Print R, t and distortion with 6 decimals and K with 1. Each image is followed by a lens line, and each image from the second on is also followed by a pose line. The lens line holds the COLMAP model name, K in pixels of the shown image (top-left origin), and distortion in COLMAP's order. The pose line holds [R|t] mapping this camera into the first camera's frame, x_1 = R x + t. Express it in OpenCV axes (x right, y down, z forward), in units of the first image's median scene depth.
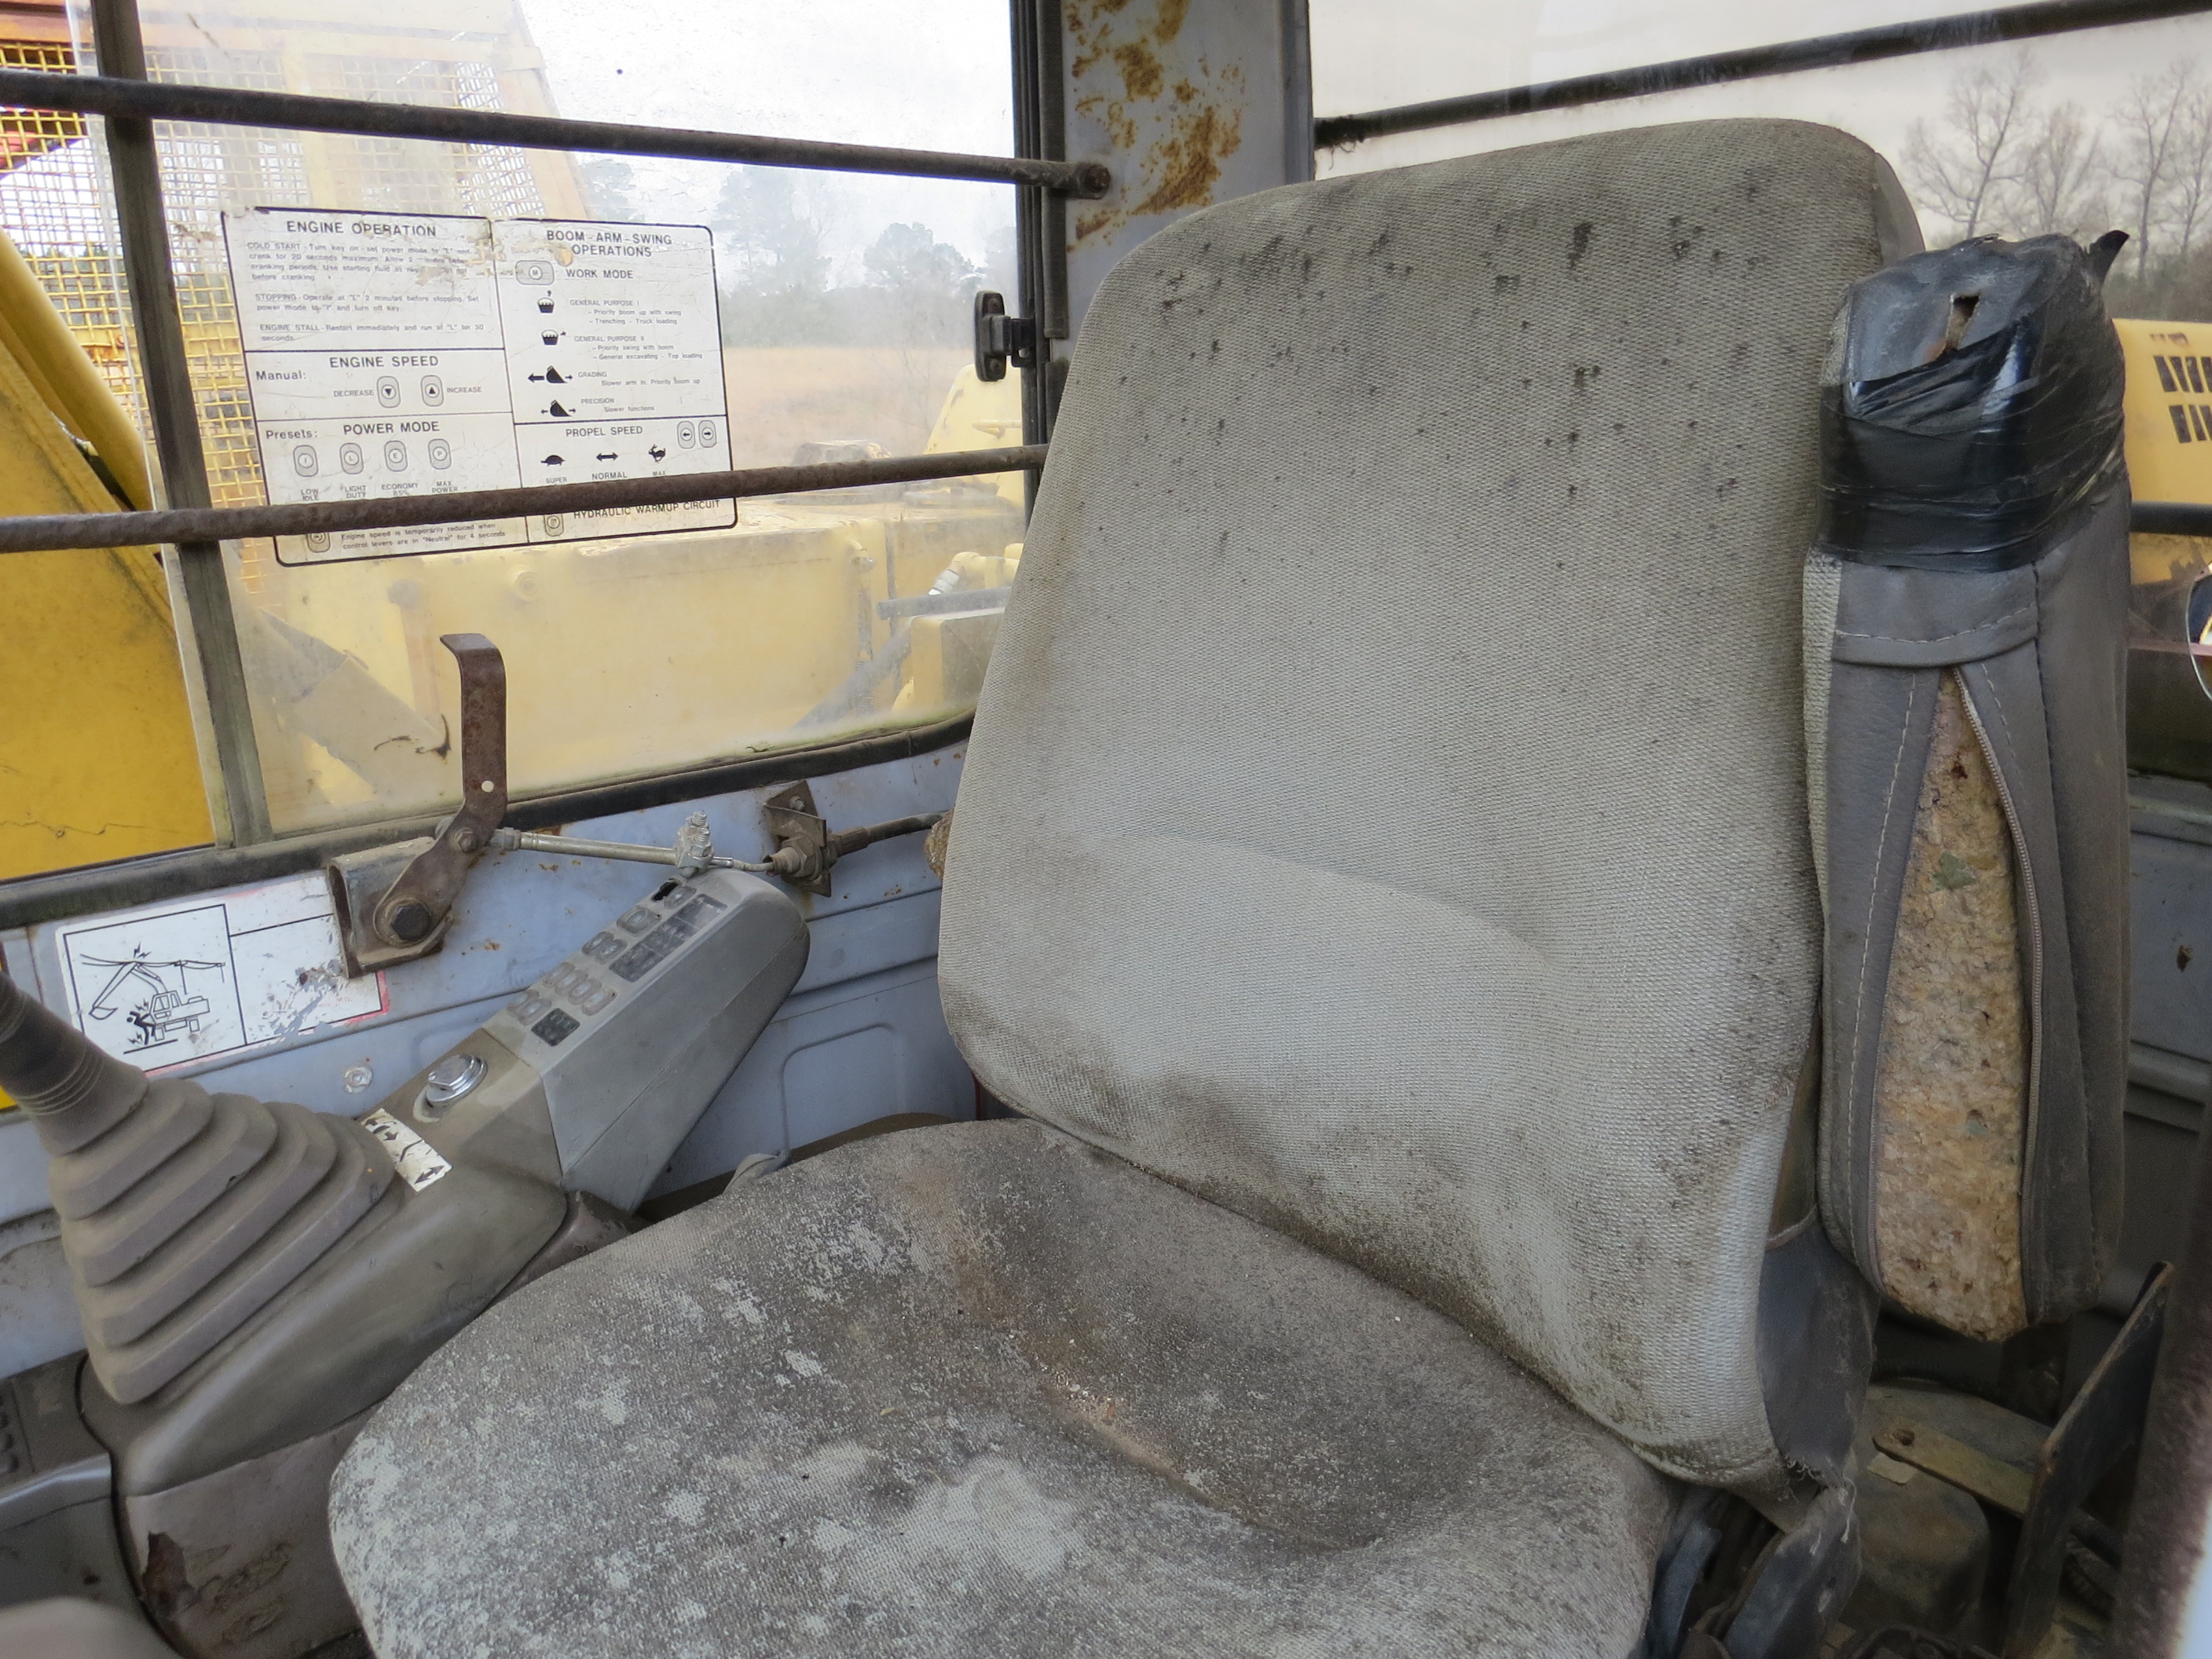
lens RADIAL K [[1574.7, 0, 1102.2], [0, 1574.7, 833.7], [0, 0, 1]] dist [-0.024485, 0.009393]
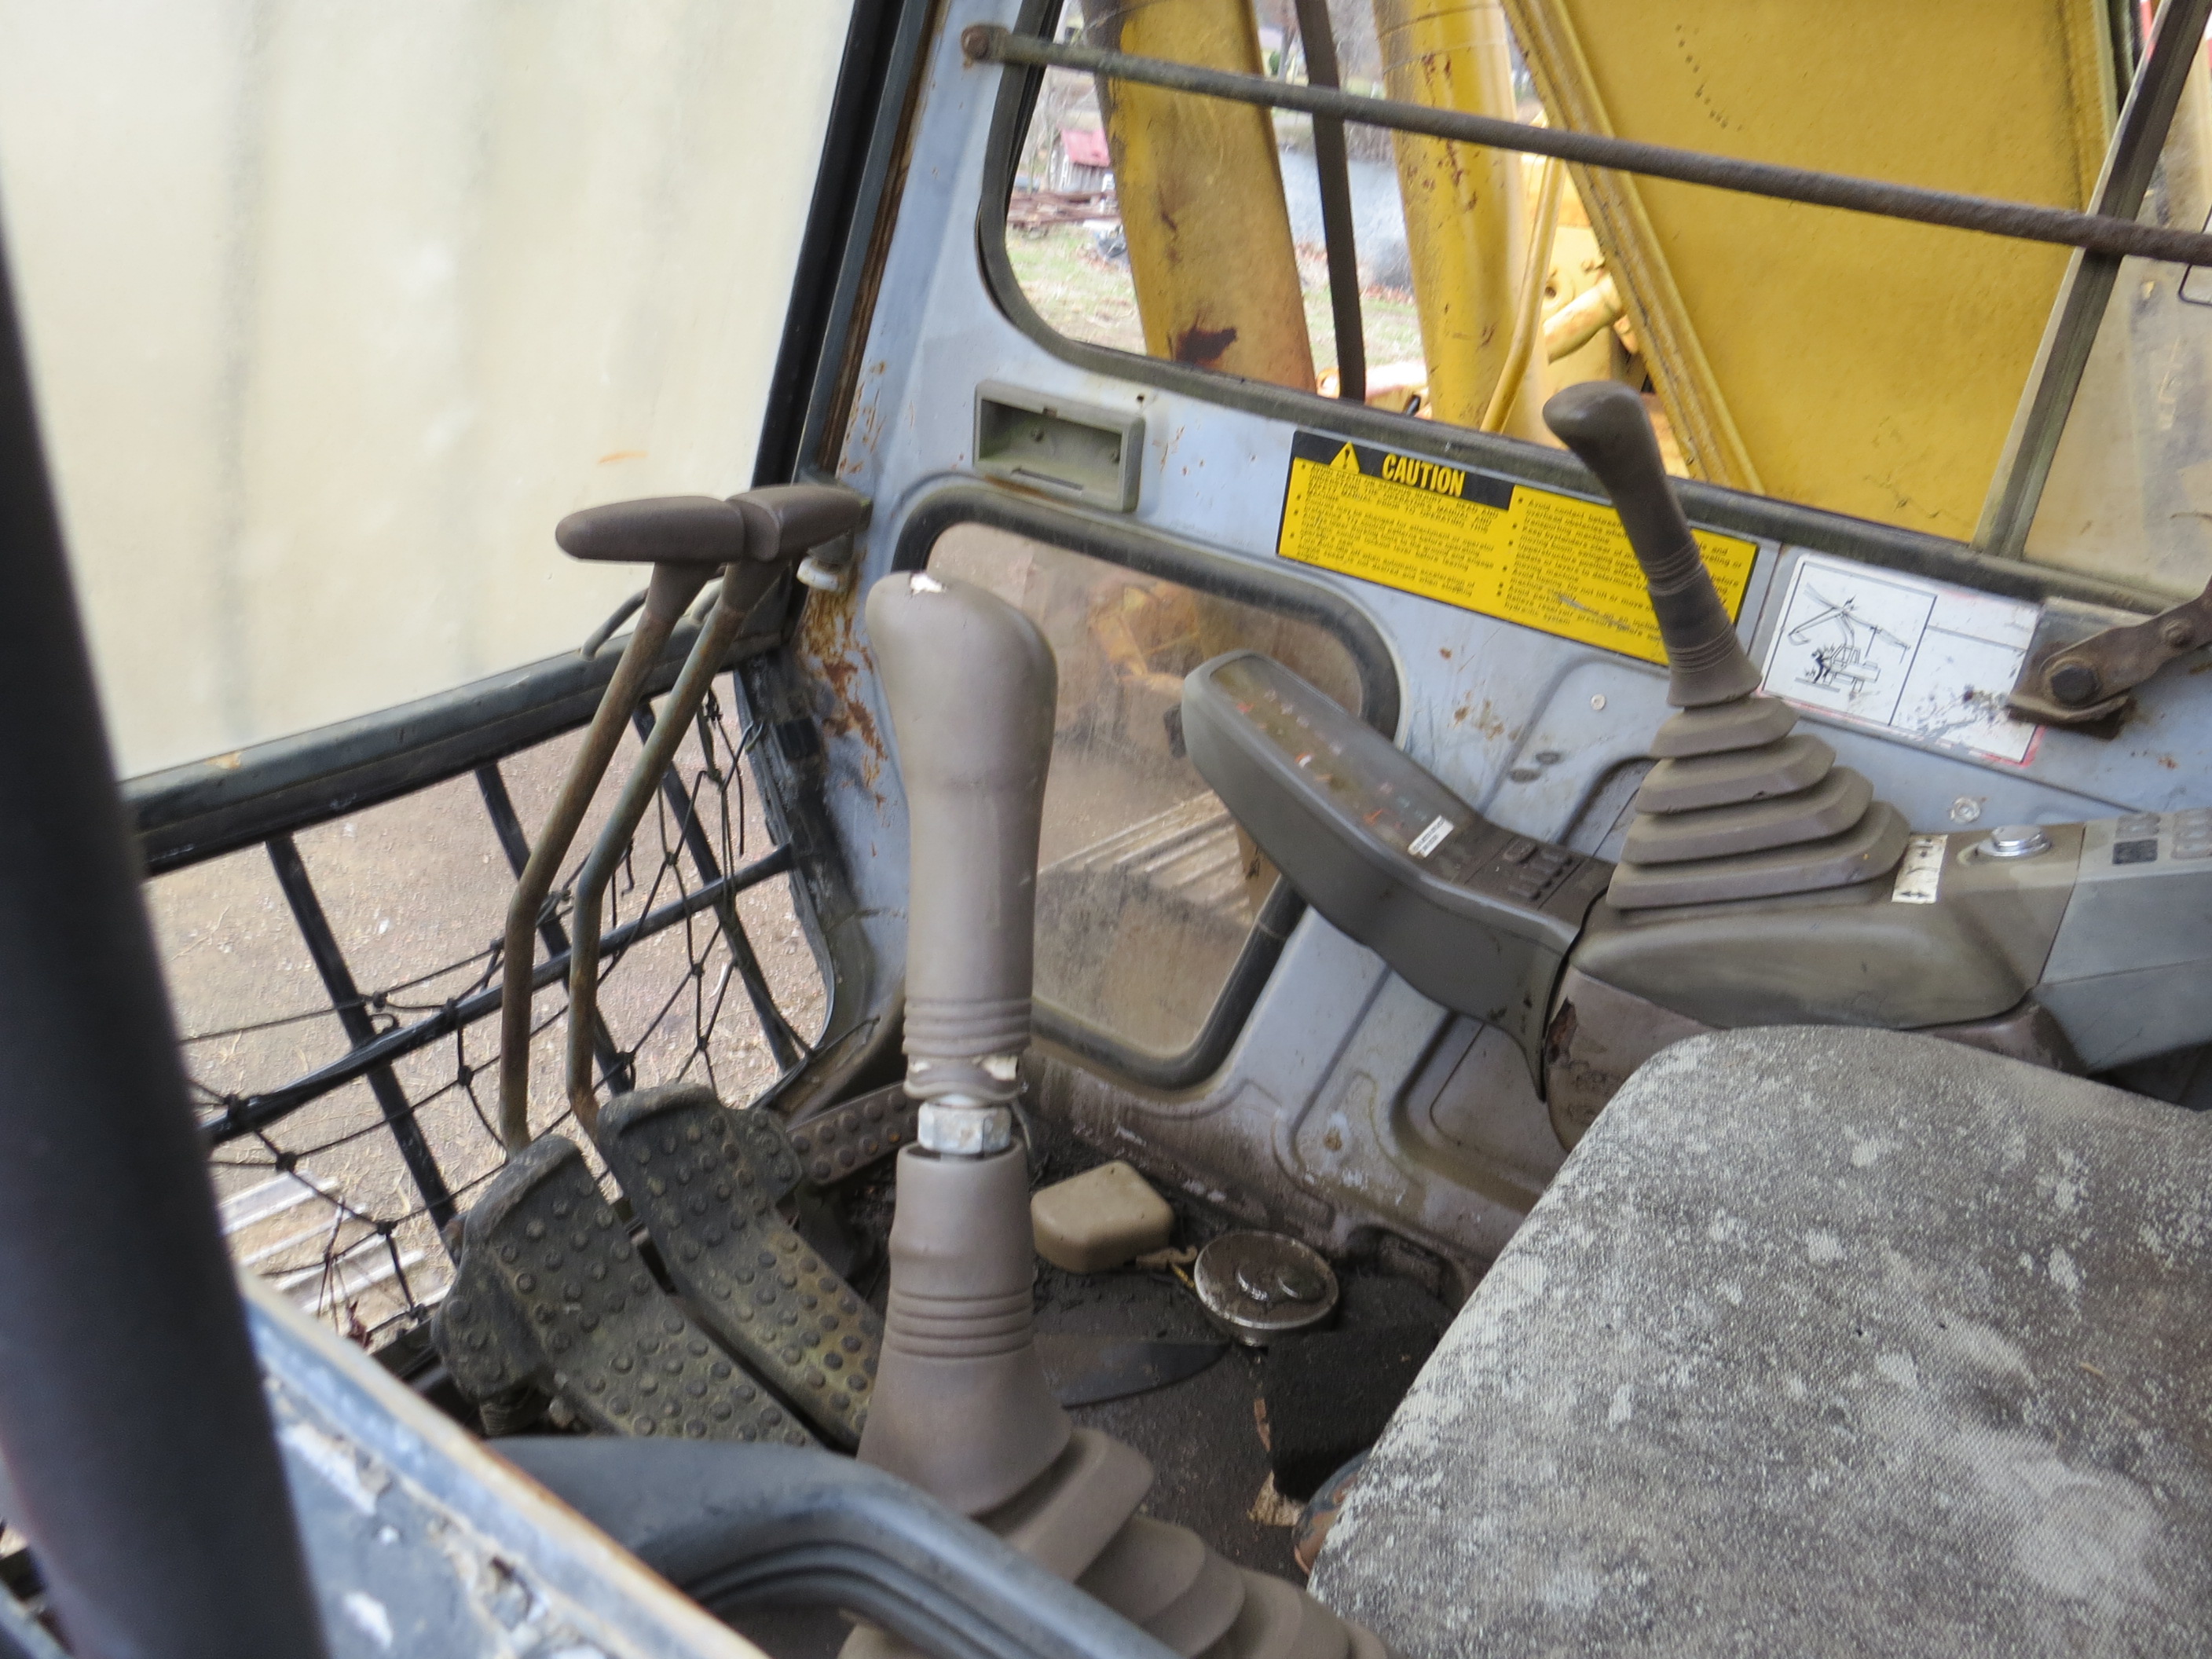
lens RADIAL K [[1574.7, 0, 1102.2], [0, 1574.7, 833.7], [0, 0, 1]] dist [-0.024485, 0.009393]
pose [[0.274935, 0.477028, -0.834778, 0.260732], [-0.366113, 0.854770, 0.367873, -0.000408], [0.889029, 0.204482, 0.409652, 0.093102]]
